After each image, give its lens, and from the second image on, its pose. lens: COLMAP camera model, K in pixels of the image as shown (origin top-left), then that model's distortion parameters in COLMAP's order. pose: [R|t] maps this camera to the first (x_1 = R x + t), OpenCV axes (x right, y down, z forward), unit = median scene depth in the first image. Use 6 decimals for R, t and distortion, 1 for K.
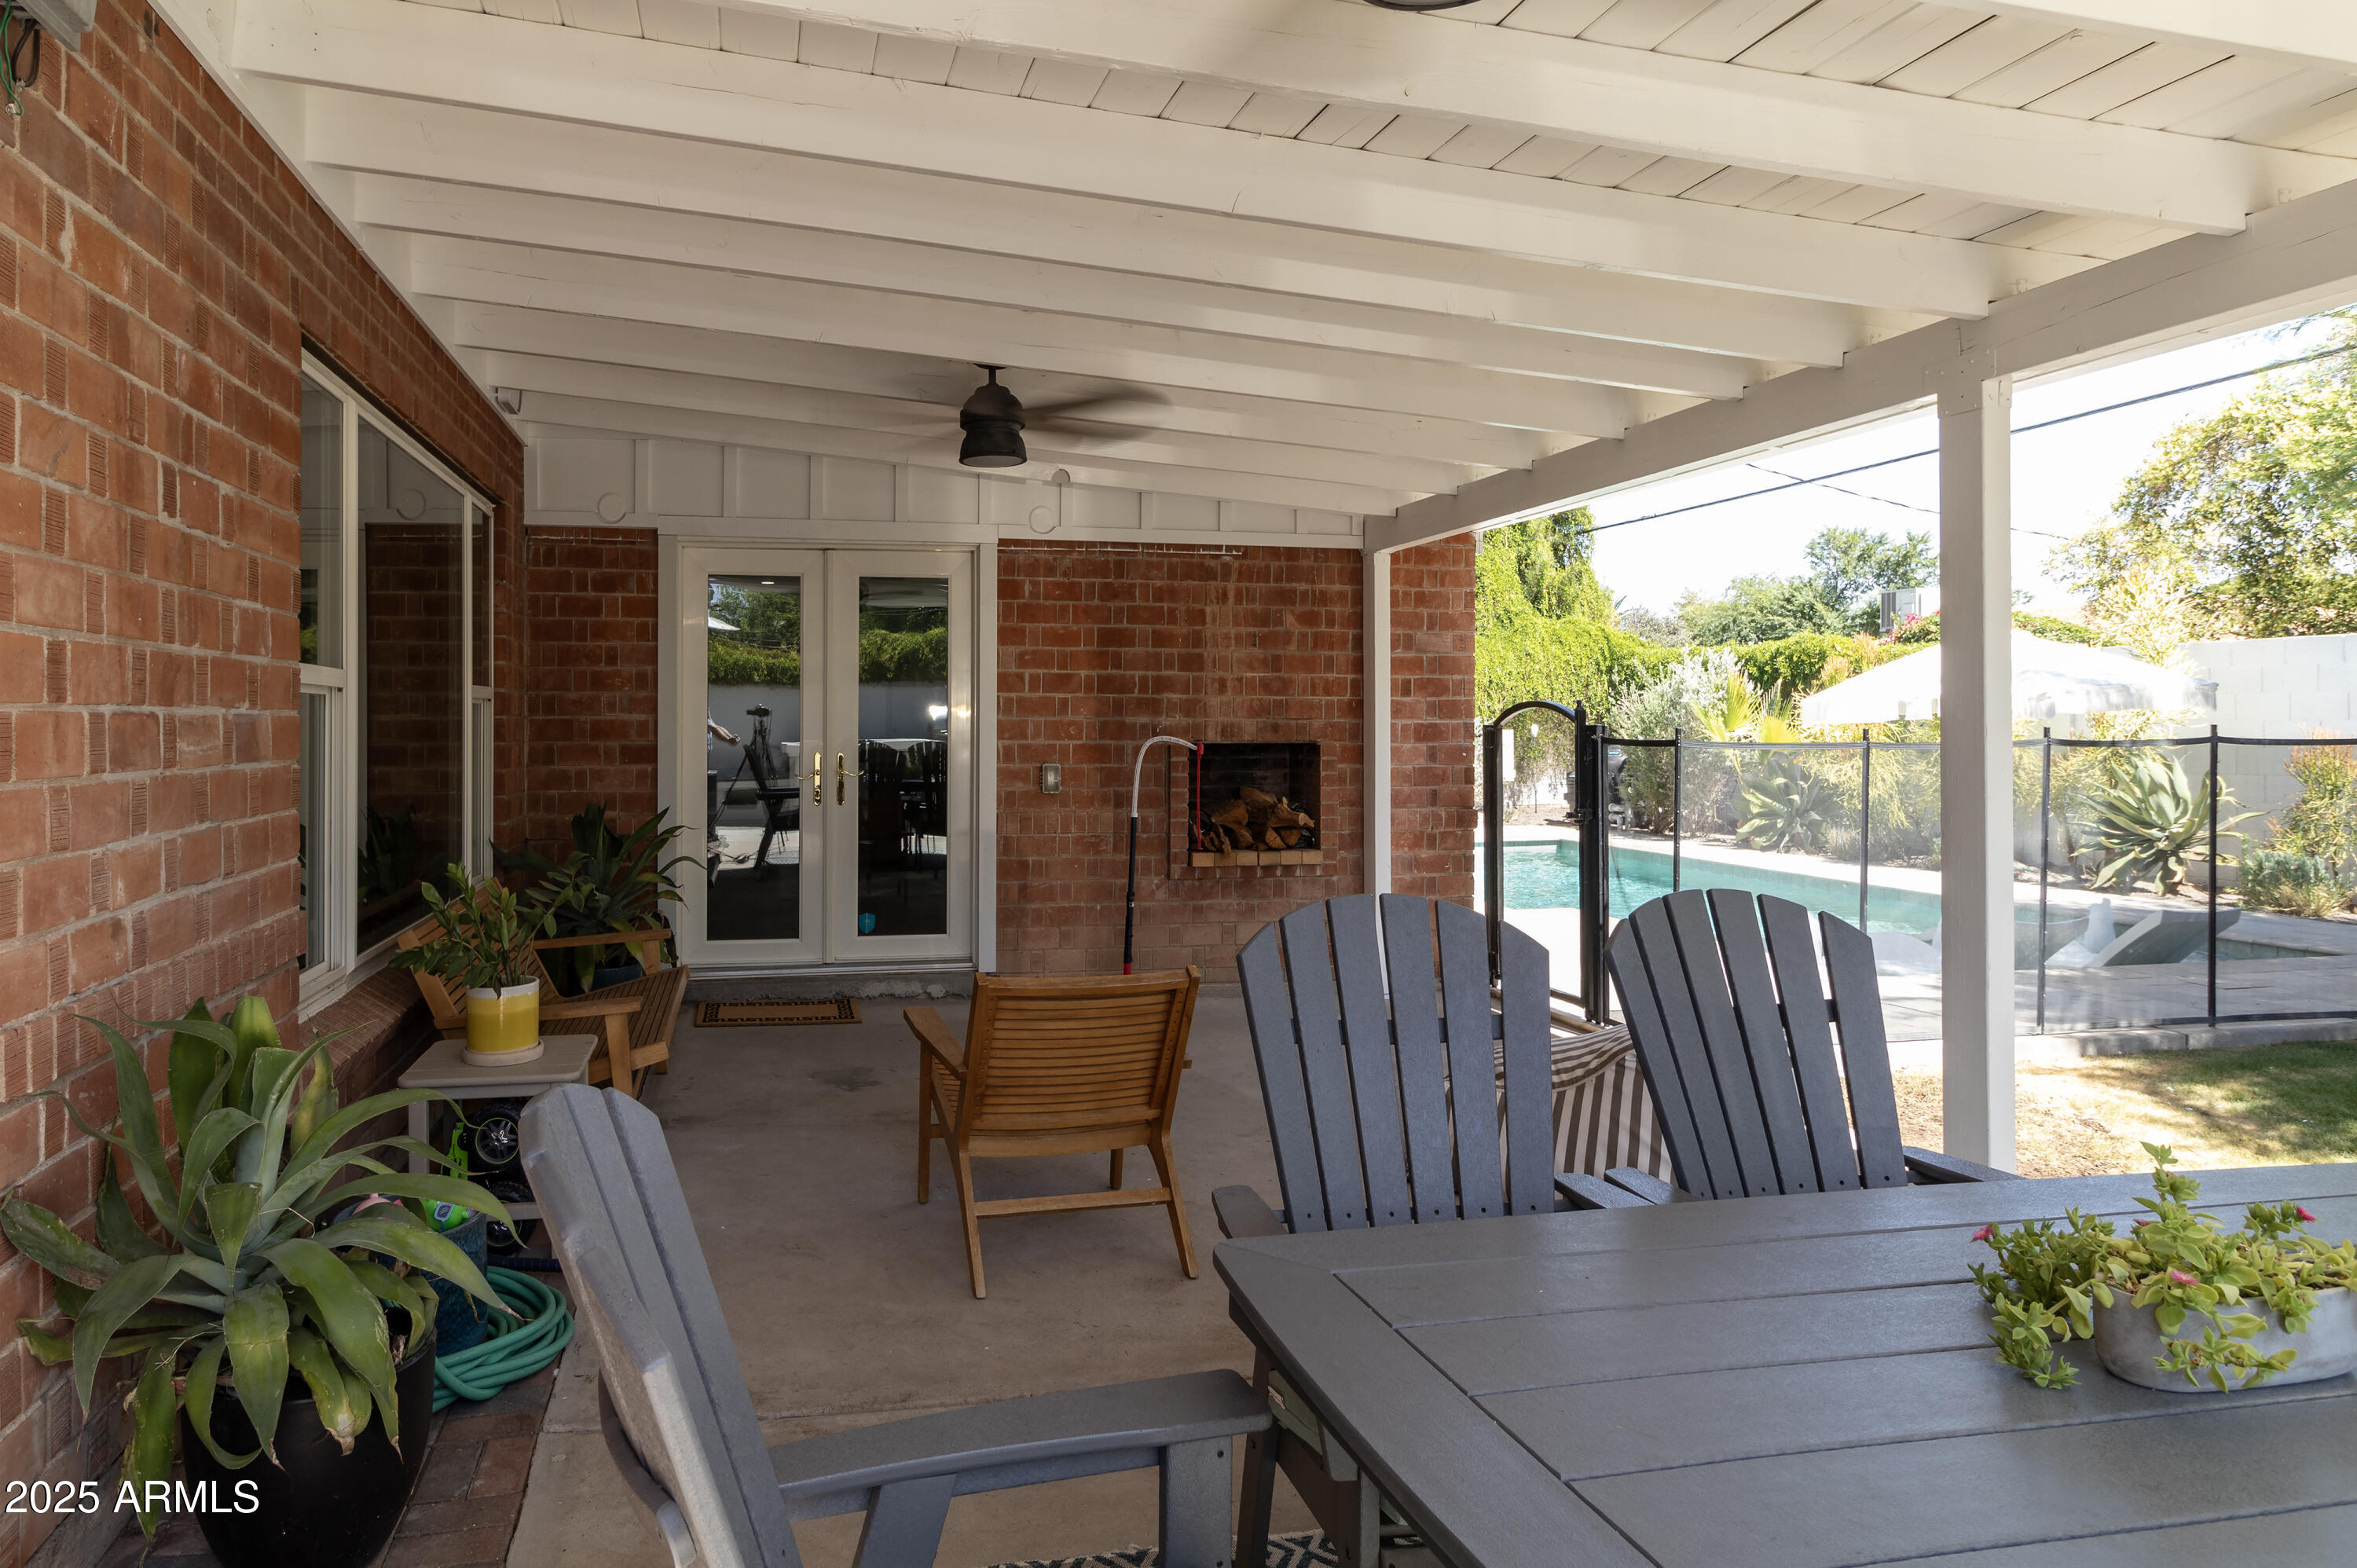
lens RADIAL K [[1431.1, 0, 1187.1], [0, 1431.1, 726.9], [0, 0, 1]] dist [-0.005971, -0.000437]
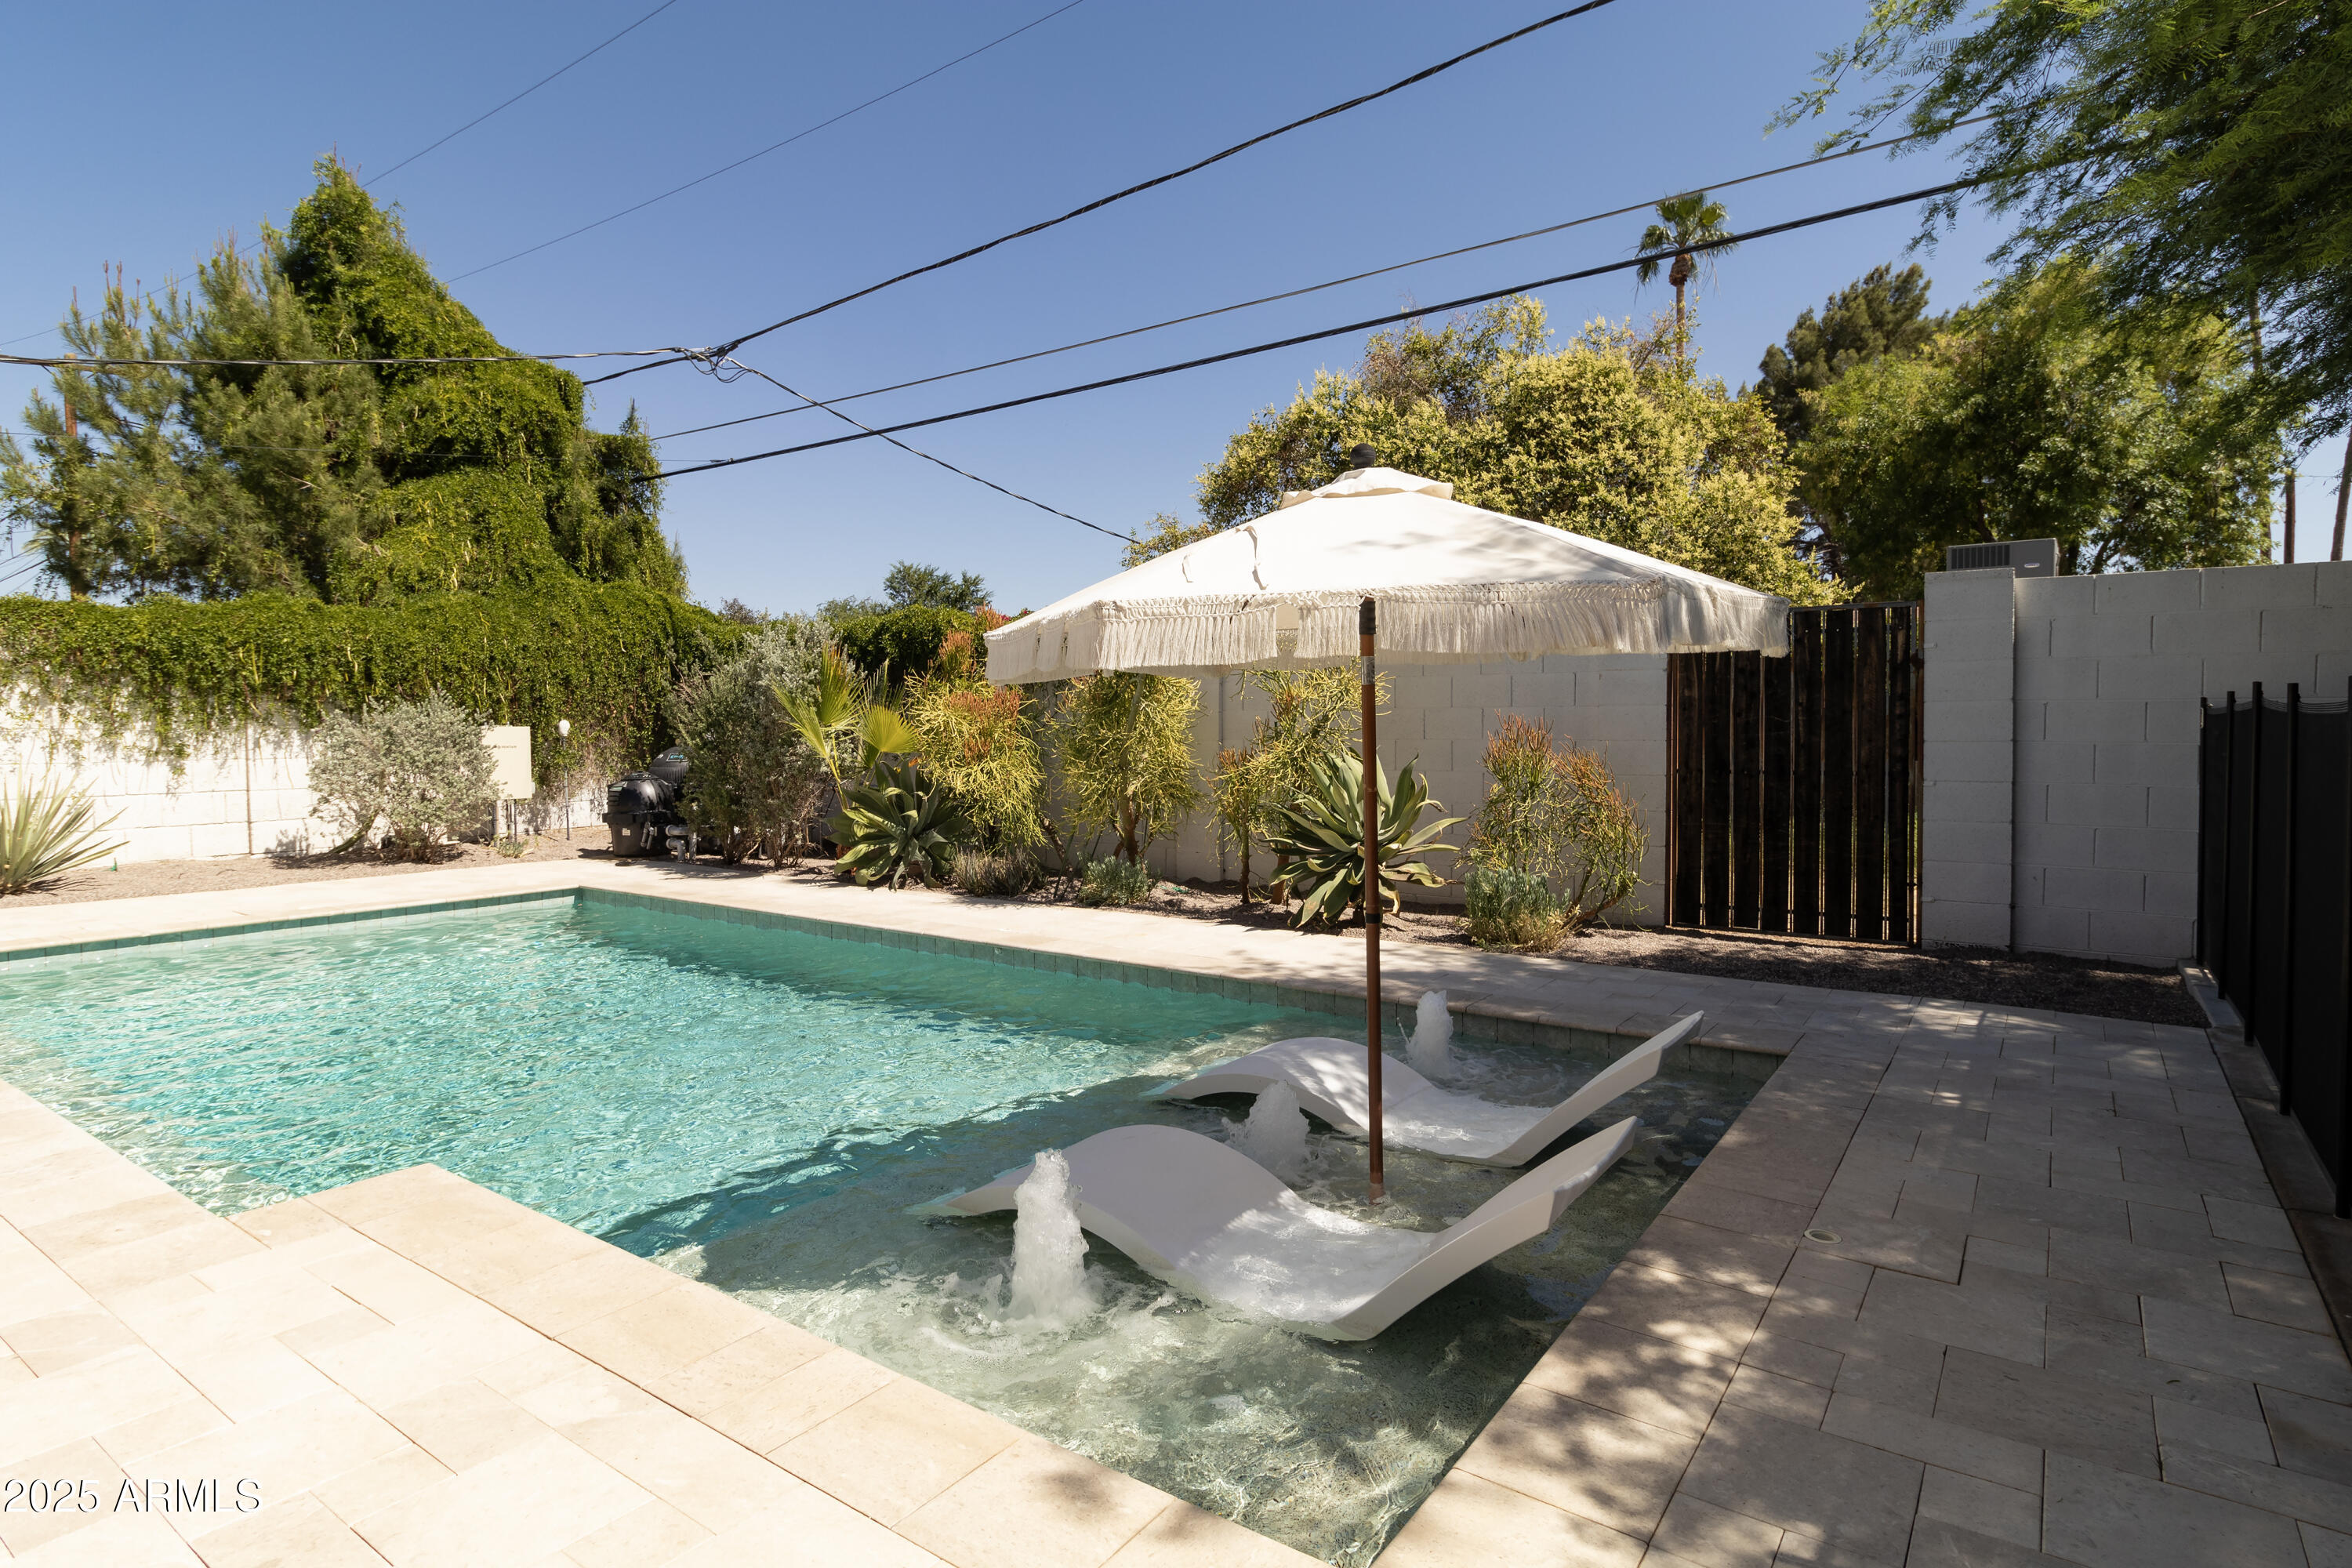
lens RADIAL K [[1223.6, 0, 1187.0], [0, 1223.6, 750.9], [0, 0, 1]] dist [0.000309, -0.000090]
pose [[0.795141, -0.011791, 0.606311, 0.136738], [0.003615, 0.999885, 0.014704, 0.007255], [-0.606414, -0.009500, 0.795092, 0.362830]]
